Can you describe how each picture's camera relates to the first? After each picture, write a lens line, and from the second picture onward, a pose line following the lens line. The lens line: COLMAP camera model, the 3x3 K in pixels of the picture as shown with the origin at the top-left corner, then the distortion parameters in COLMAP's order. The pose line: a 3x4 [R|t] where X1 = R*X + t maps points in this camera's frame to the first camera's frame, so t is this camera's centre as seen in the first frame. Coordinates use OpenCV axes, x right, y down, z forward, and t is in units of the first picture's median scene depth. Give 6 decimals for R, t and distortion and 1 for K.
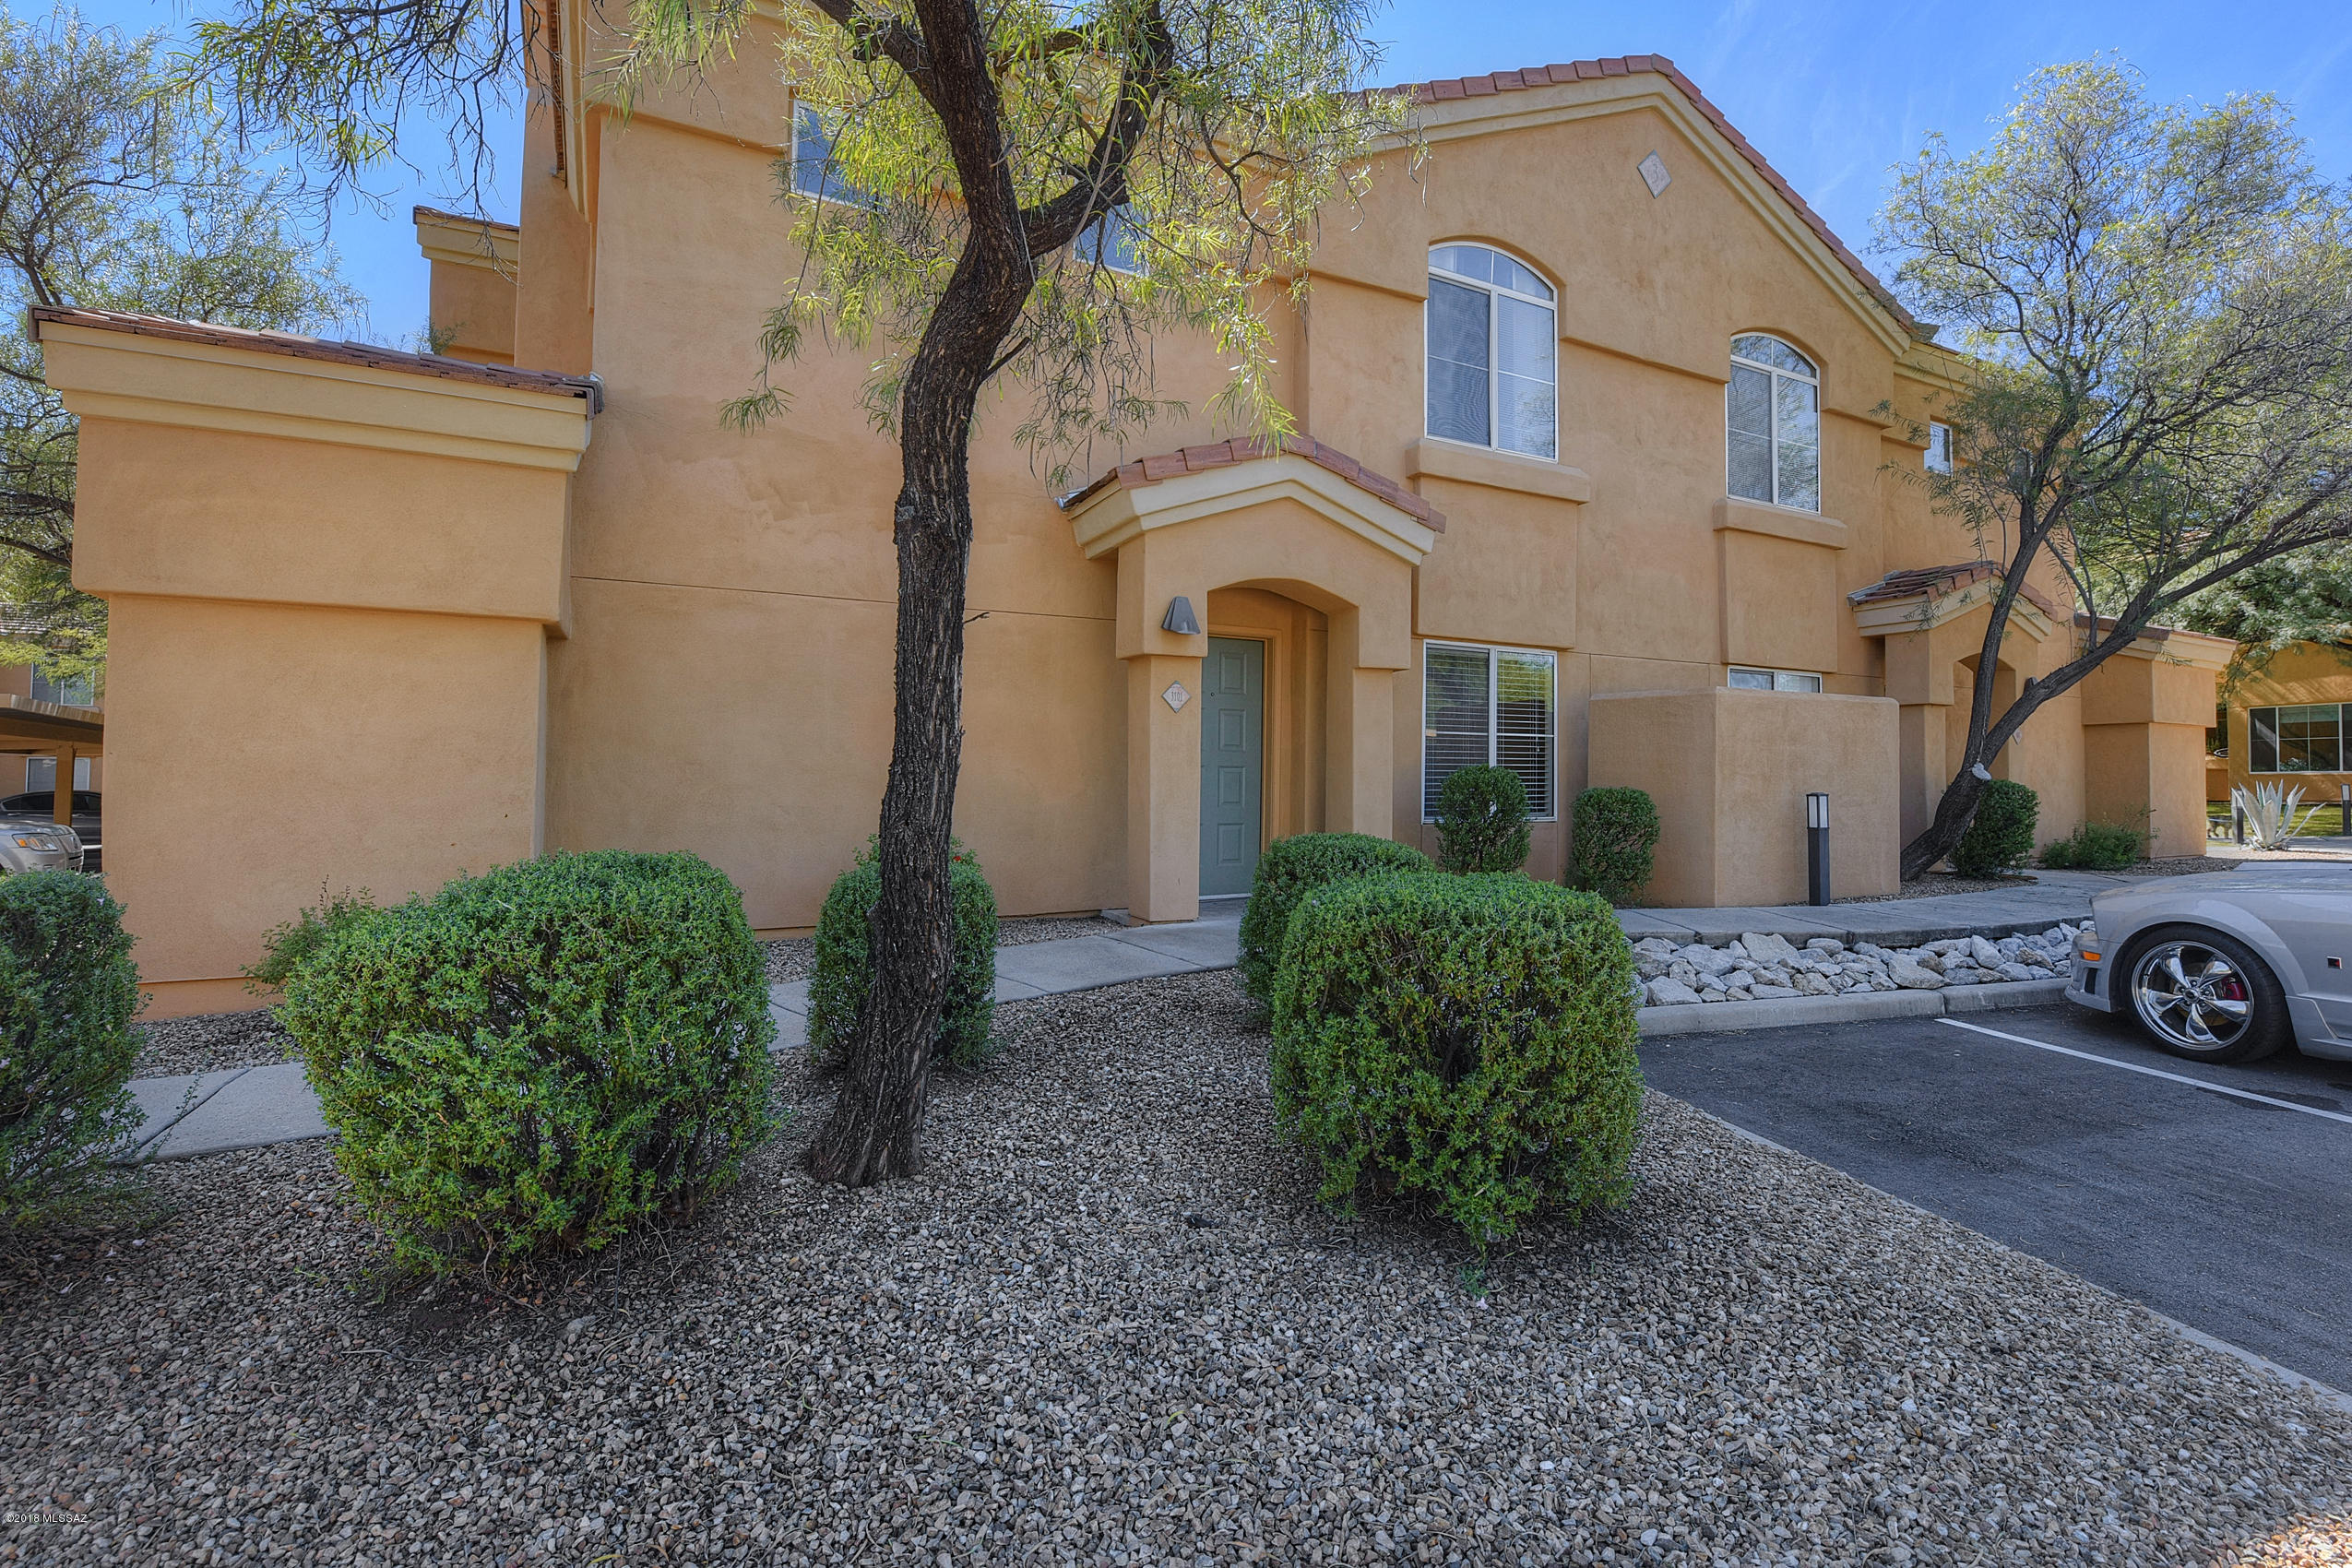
lens RADIAL K [[1065.8, 0, 1188.7], [0, 1065.8, 764.4], [0, 0, 1]] dist [-0.003619, -0.008518]
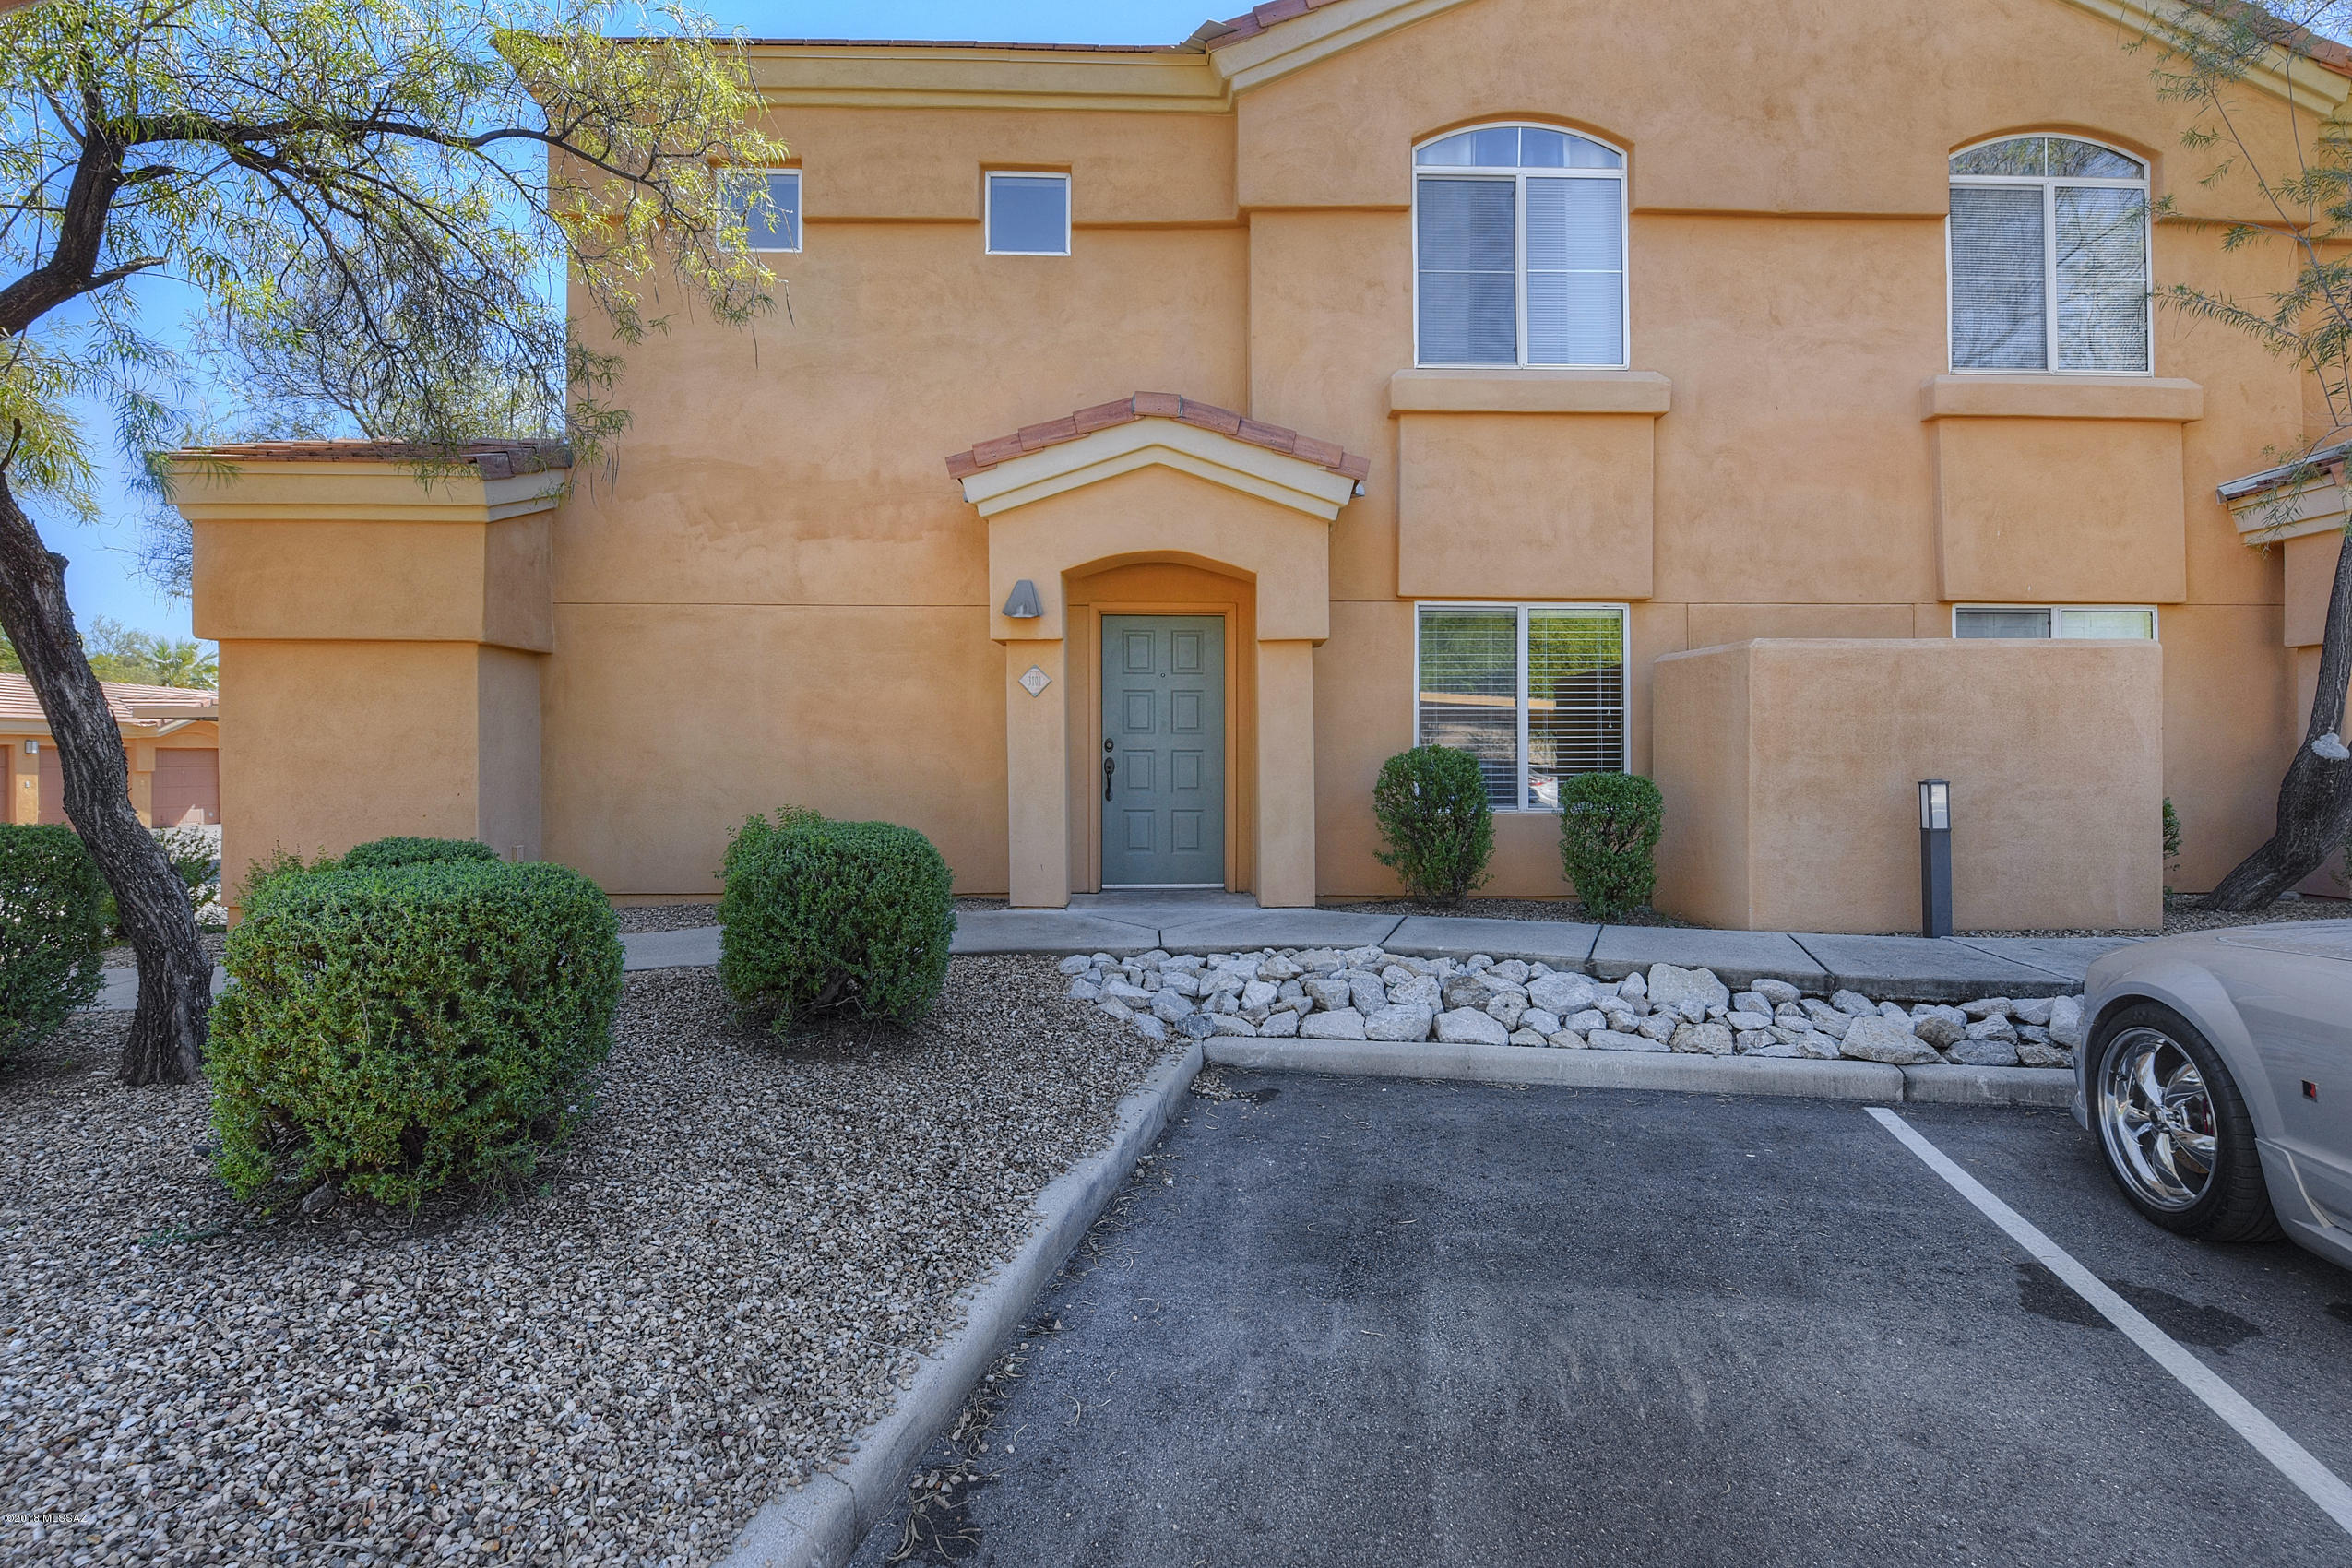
lens RADIAL K [[1084.5, 0, 1185.5], [0, 1084.5, 758.4], [0, 0, 1]] dist [0.004376, -0.010022]
pose [[0.899584, -0.006326, -0.436702, 0.460872], [0.010186, 0.999927, 0.006497, 0.002770], [0.436629, -0.010293, 0.899583, 0.130257]]
